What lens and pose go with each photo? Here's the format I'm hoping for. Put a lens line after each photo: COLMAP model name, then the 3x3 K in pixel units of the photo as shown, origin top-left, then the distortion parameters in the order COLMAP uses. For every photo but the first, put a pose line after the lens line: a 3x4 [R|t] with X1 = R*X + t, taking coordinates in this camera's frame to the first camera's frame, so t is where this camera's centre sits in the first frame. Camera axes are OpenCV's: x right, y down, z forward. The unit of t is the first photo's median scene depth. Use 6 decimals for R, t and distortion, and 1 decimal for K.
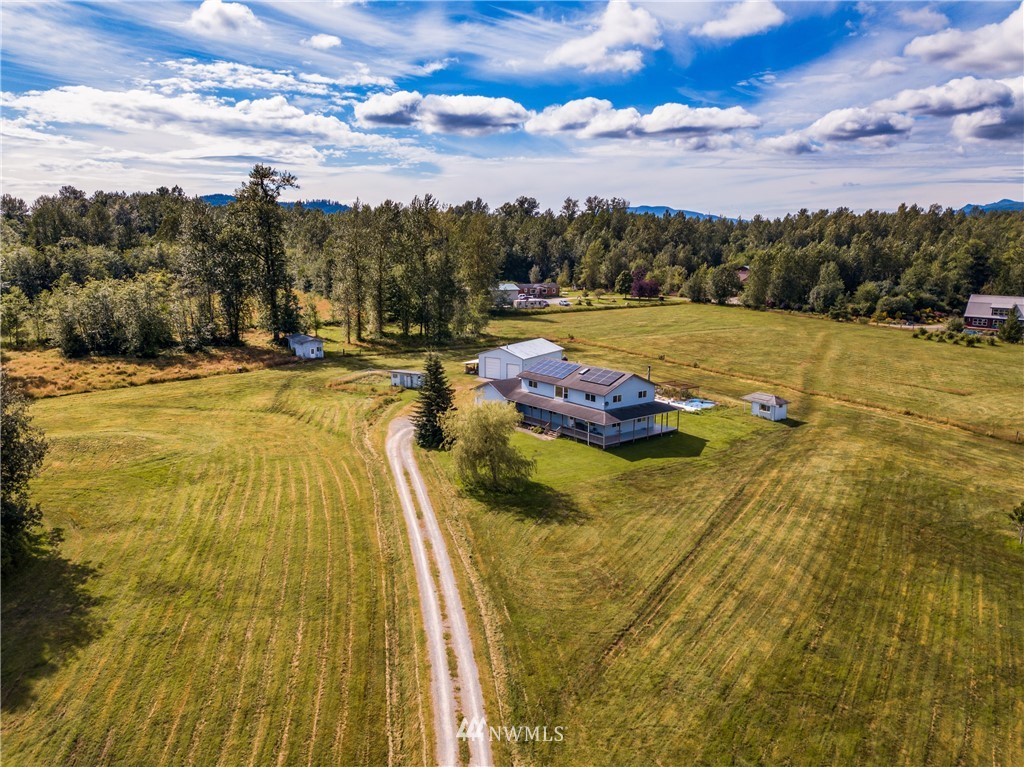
lens RADIAL K [[787.4, 0, 512.0], [0, 787.4, 383.5], [0, 0, 1]] dist [0.001154, 0.005922]
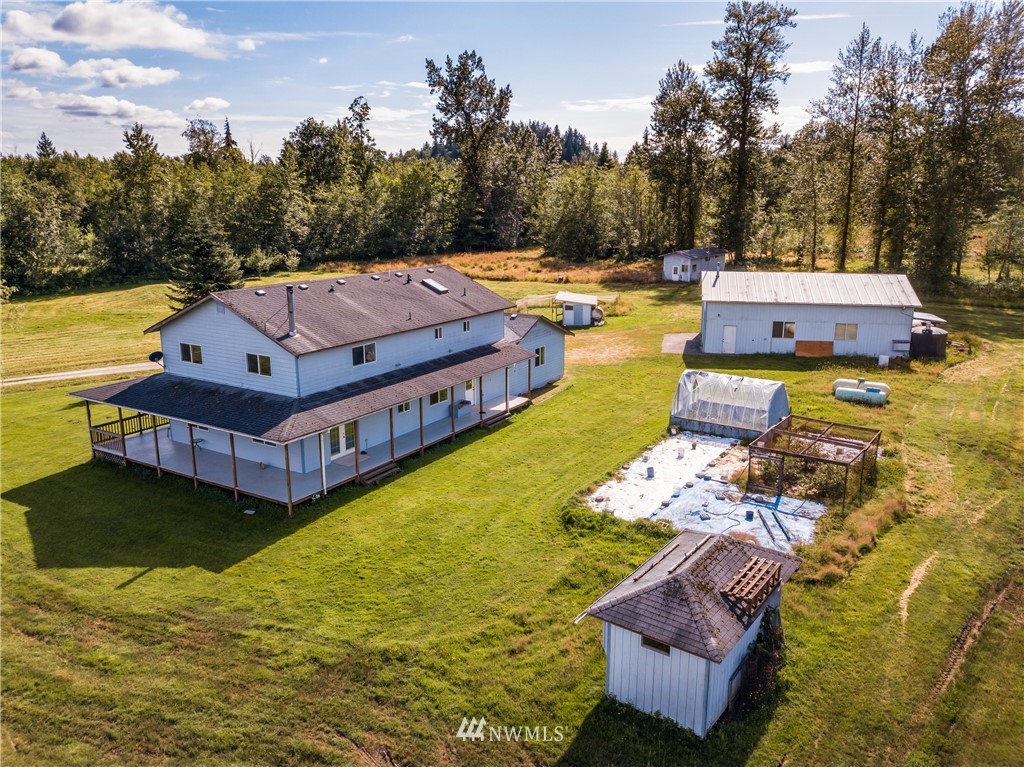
lens RADIAL K [[787.4, 0, 512.0], [0, 787.4, 383.5], [0, 0, 1]] dist [0.001154, 0.005922]
pose [[0.349953, 0.220084, -0.910547, 0.642664], [-0.177444, 0.969986, 0.166253, -0.066982], [0.919808, 0.103390, 0.378502, 1.224965]]
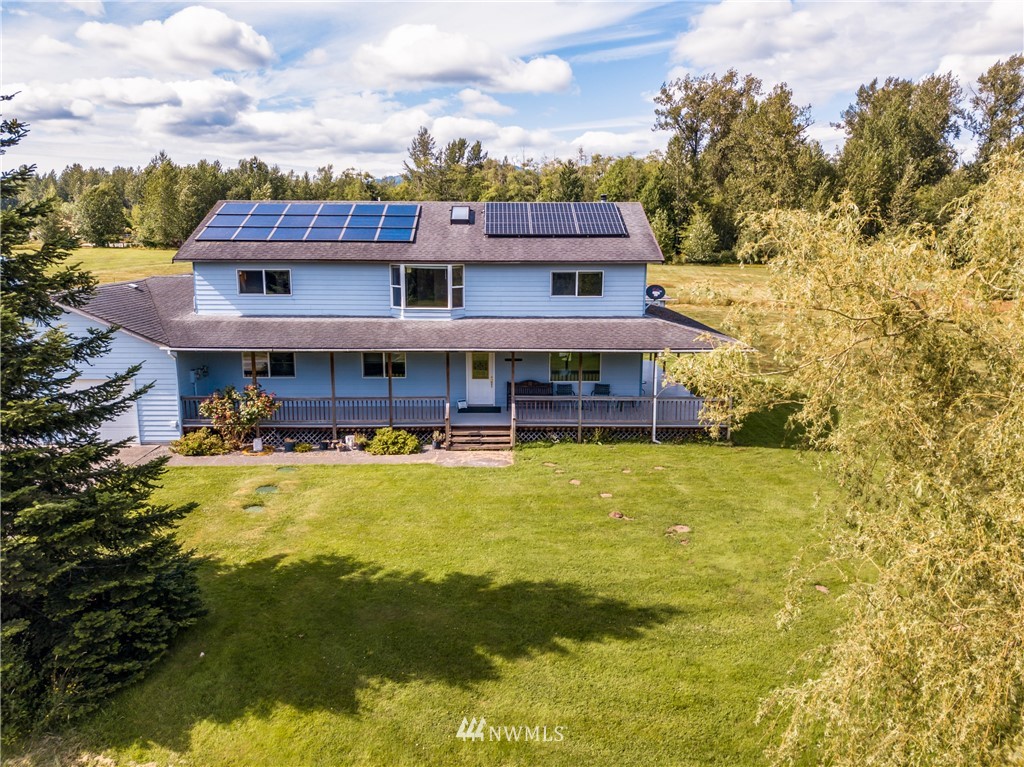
lens RADIAL K [[787.4, 0, 512.0], [0, 787.4, 383.5], [0, 0, 1]] dist [0.001154, 0.005922]
pose [[0.600007, -0.151188, 0.785578, -0.179747], [0.145427, 0.986231, 0.078730, 0.034539], [-0.786665, 0.067006, 0.613733, 1.041603]]
